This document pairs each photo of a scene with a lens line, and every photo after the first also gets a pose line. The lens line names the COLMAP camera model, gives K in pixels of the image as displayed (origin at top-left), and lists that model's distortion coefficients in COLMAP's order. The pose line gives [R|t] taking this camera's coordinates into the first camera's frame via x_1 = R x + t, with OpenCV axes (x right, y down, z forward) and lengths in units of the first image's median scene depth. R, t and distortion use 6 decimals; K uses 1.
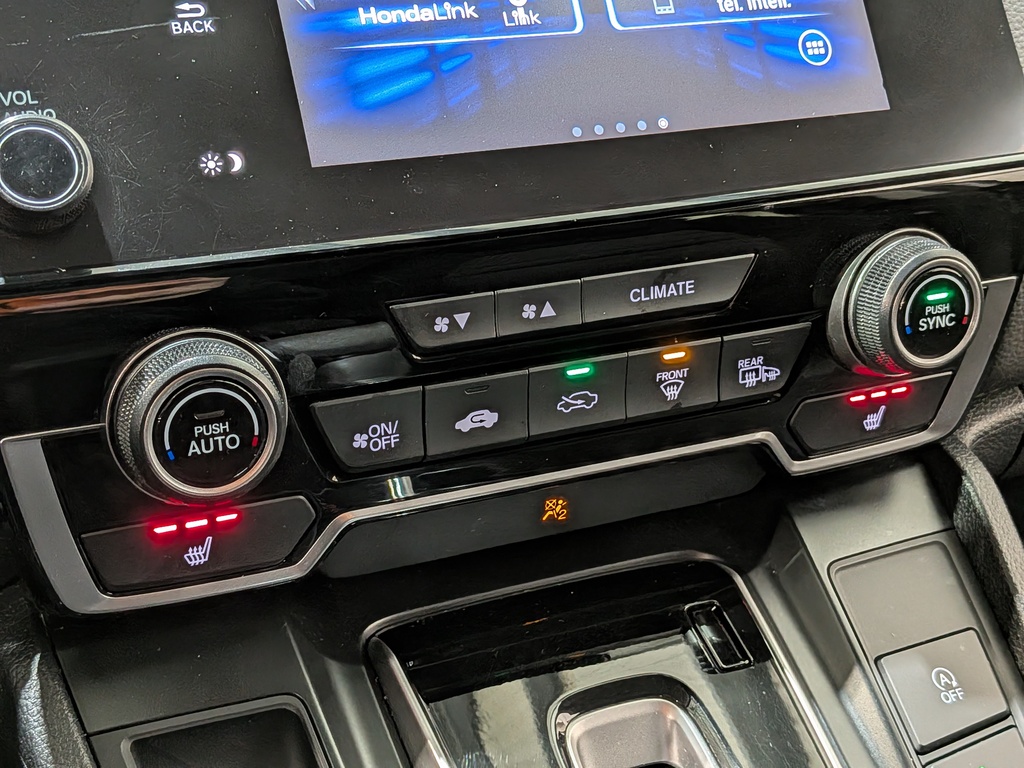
lens RADIAL K [[1485.1, 0, 500.7], [0, 1485.1, 401.5], [0, 0, 1]] dist [0.080663, 0.000000]
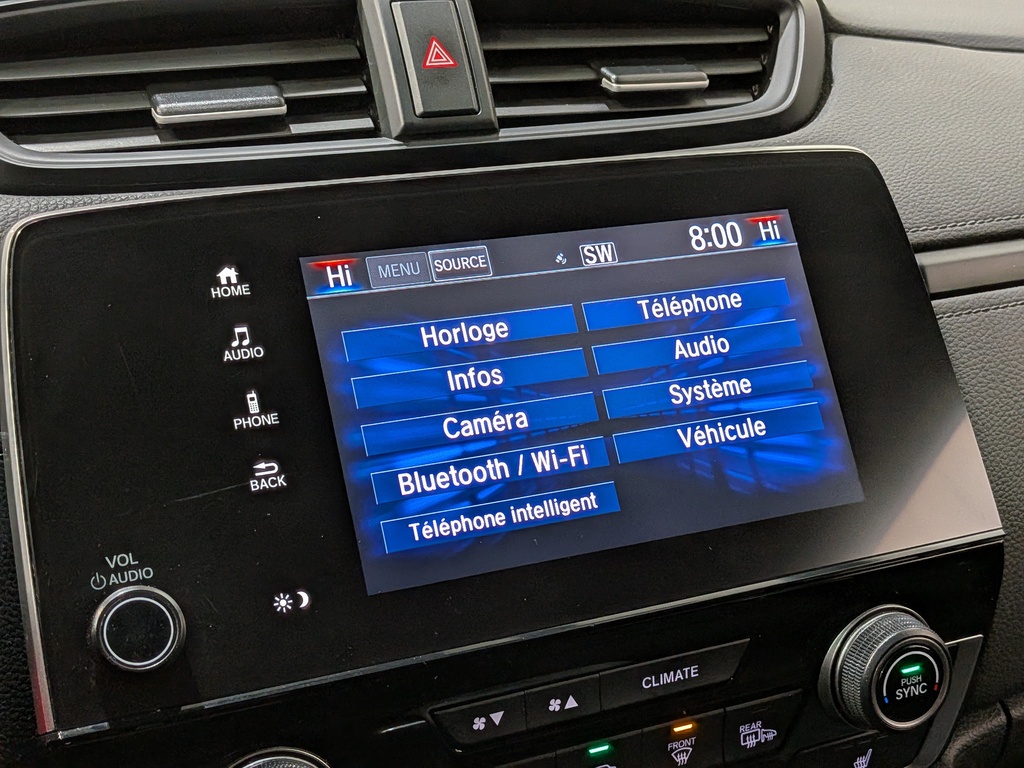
lens RADIAL K [[1496.3, 0, 550.6], [0, 1496.3, 415.9], [0, 0, 1]] dist [0.089913, 0.000000]
pose [[0.999888, -0.010530, 0.010681, 0.005532], [0.011205, 0.997809, -0.065209, -0.208512], [-0.009971, 0.065321, 0.997814, -0.179166]]
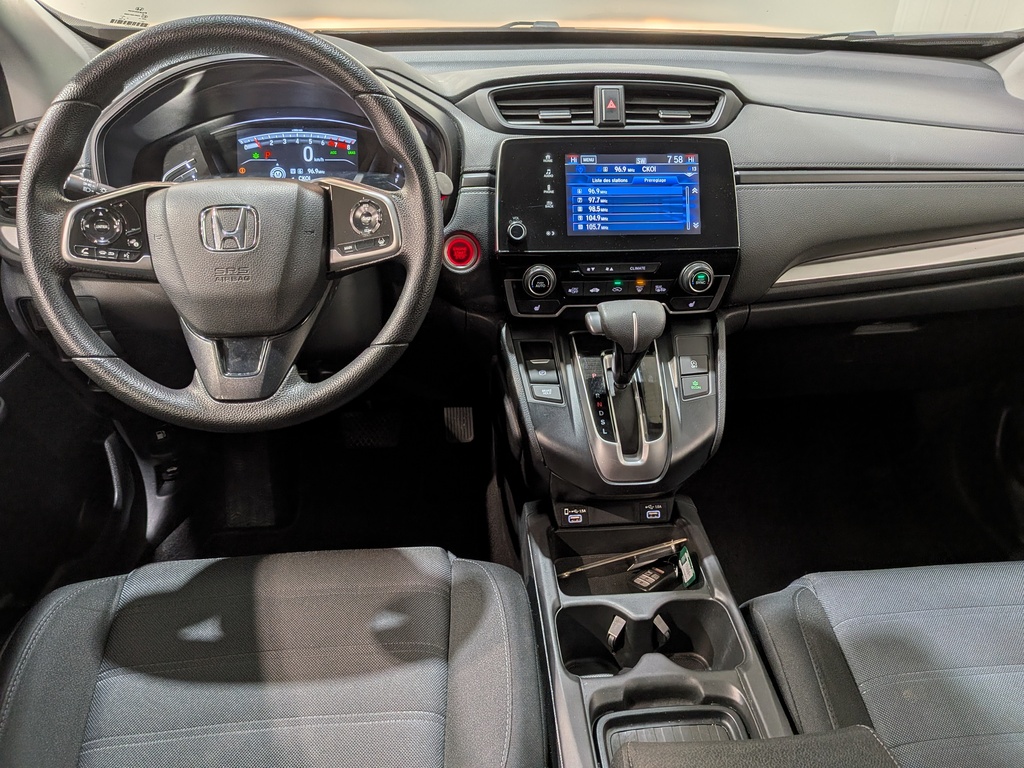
lens RADIAL K [[750.2, 0, 518.5], [0, 750.2, 402.6], [0, 0, 1]] dist [0.063001, -0.117014]
pose [[0.946844, 0.170638, -0.272707, 0.496298], [-0.139071, 0.981538, 0.131309, 0.088762], [0.290079, -0.086404, 0.953094, -1.506690]]
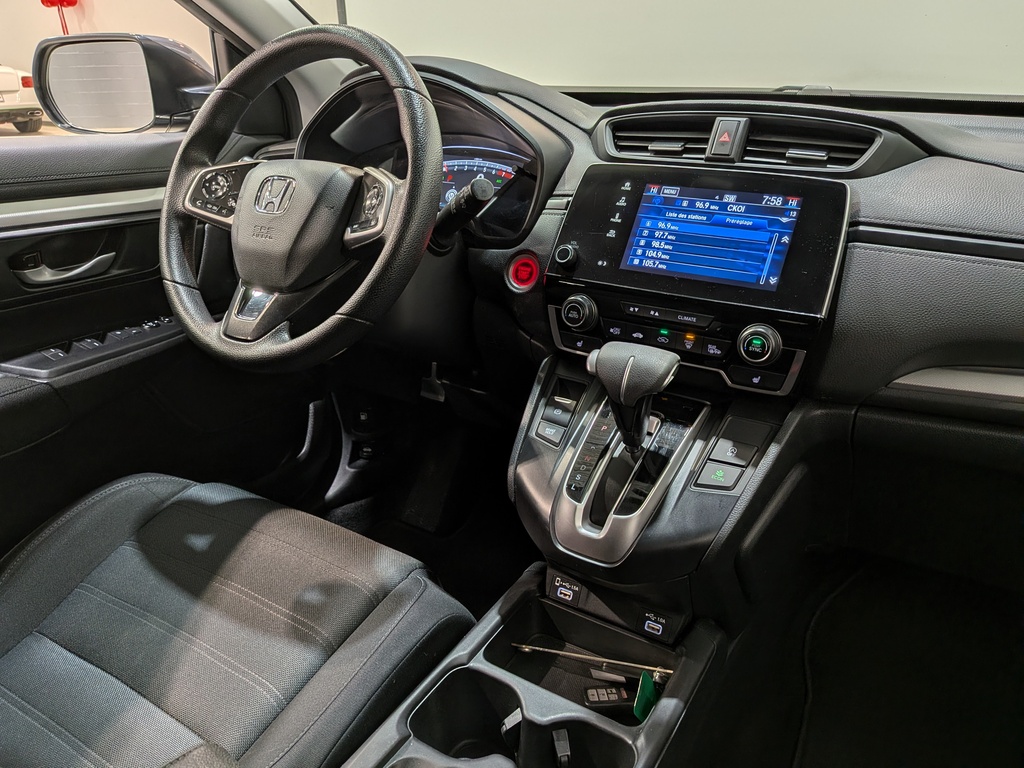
lens RADIAL K [[750.2, 0, 510.8], [0, 750.2, 398.2], [0, 0, 1]] dist [0.063001, -0.117014]
pose [[0.555365, 0.320367, -0.767421, 1.511523], [-0.349394, 0.927306, 0.134264, 0.018422], [0.754648, 0.193567, 0.626928, -0.595280]]
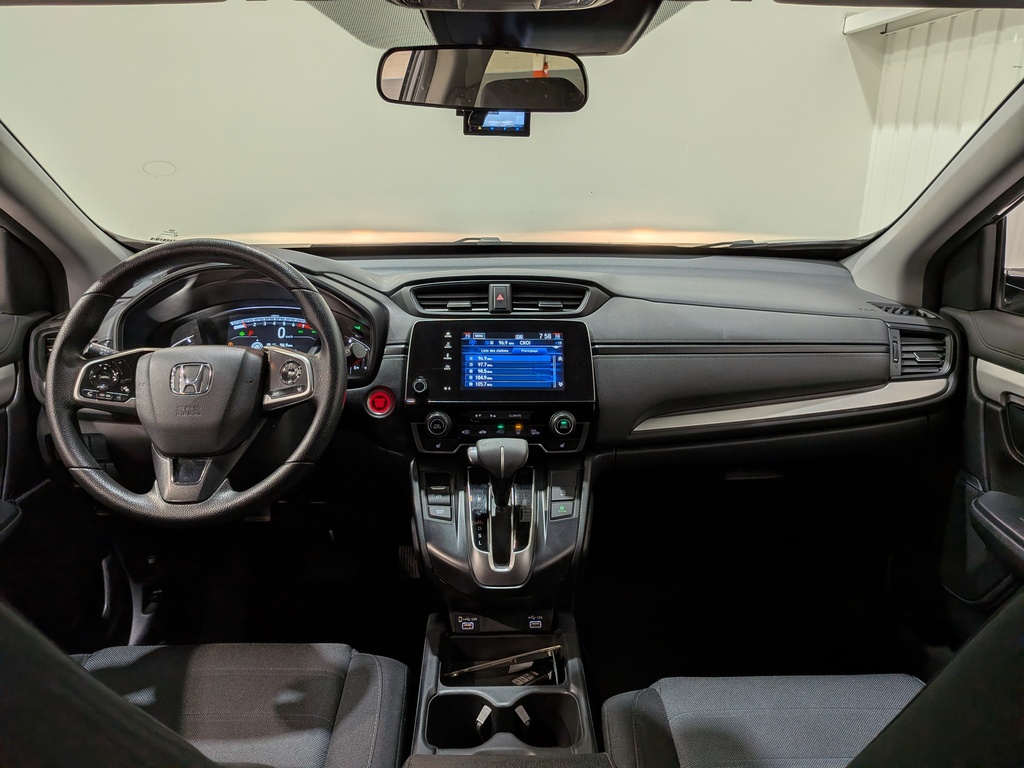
lens RADIAL K [[750.2, 0, 513.3], [0, 750.2, 389.6], [0, 0, 1]] dist [0.063001, -0.117014]
pose [[0.924385, 0.101728, -0.367647, 1.272419], [-0.153422, 0.981544, -0.114159, 0.180912], [0.349249, 0.161932, 0.922932, -1.942318]]
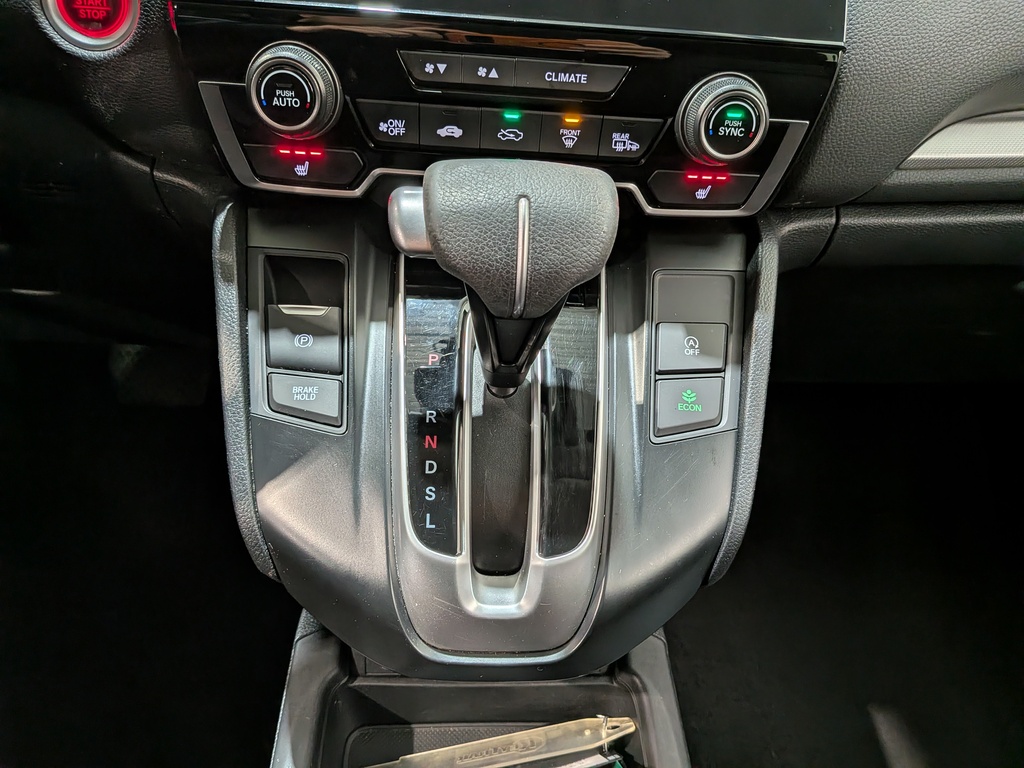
lens RADIAL K [[750.2, 0, 520.0], [0, 750.2, 396.8], [0, 0, 1]] dist [0.063001, -0.117014]
pose [[0.928272, 0.275808, -0.249479, 0.398200], [-0.212271, 0.943751, 0.253524, 0.068999], [0.305370, -0.182382, 0.934605, 0.085678]]
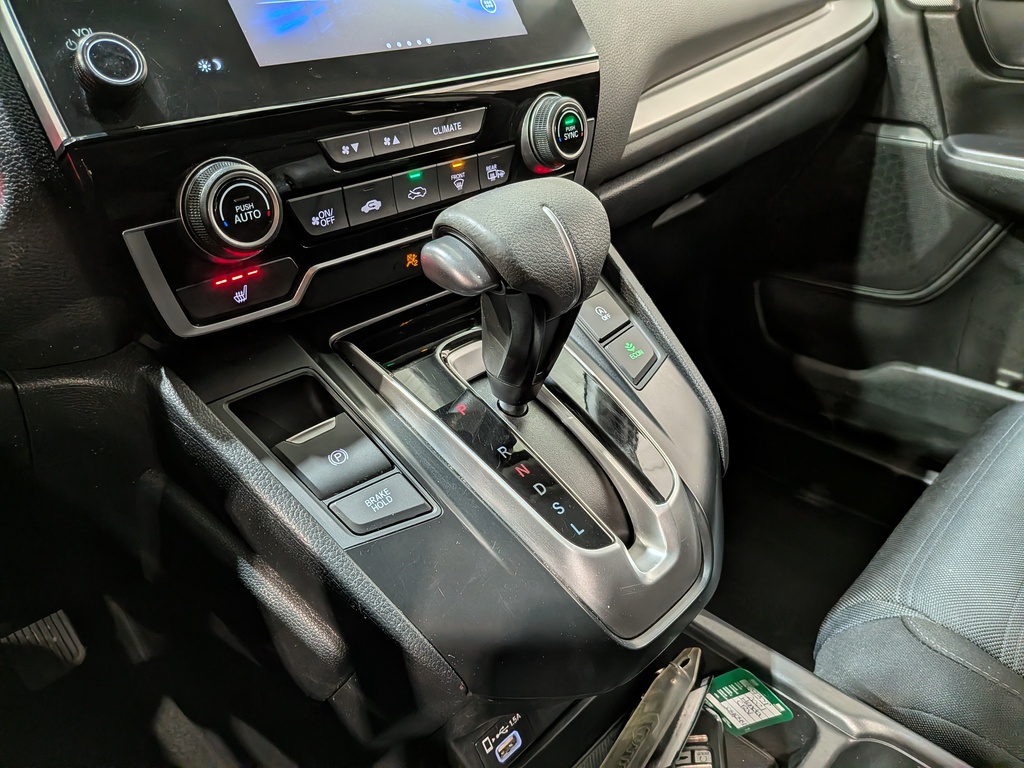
lens RADIAL K [[745.4, 0, 505.6], [0, 745.4, 392.0], [0, 0, 1]] dist [0.022393, -0.049987]
pose [[0.930613, -0.224937, 0.288727, -0.188102], [0.204350, 0.973778, 0.099984, 0.187124], [-0.303646, -0.034045, 0.952176, 0.030680]]
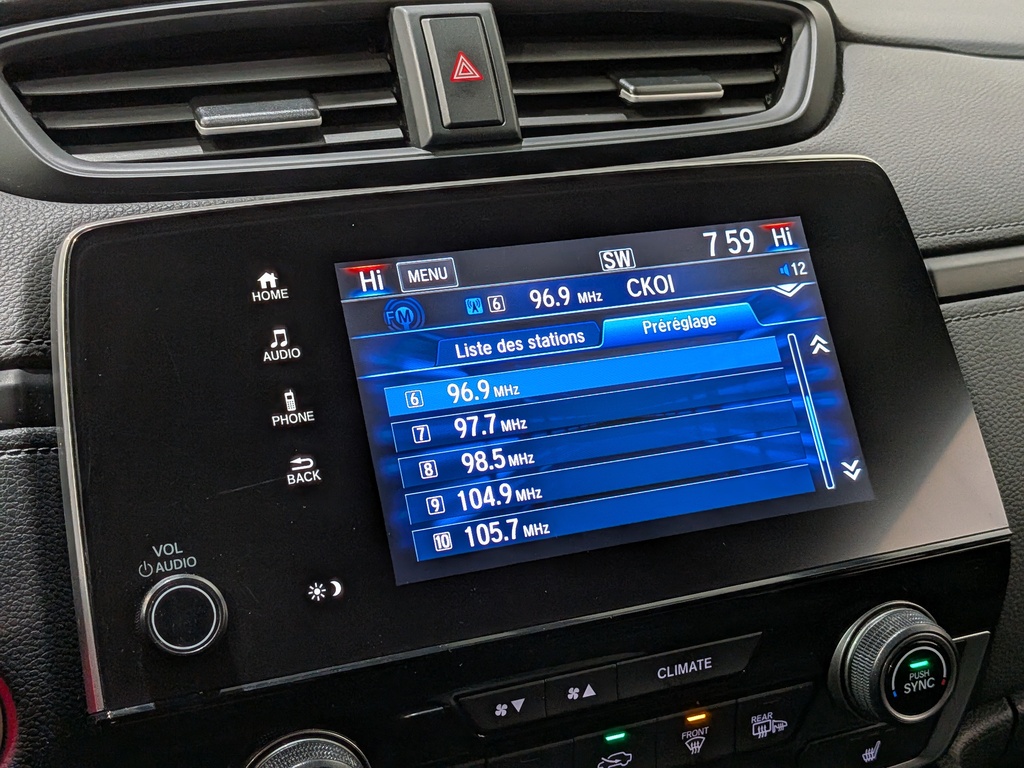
lens RADIAL K [[1496.3, 0, 505.8], [0, 1496.3, 374.4], [0, 0, 1]] dist [0.089913, 0.000000]
pose [[0.999782, -0.001991, -0.020769, -0.010009], [0.000268, 0.996579, -0.082648, -0.217076], [0.020863, 0.082624, 0.996362, -0.234517]]
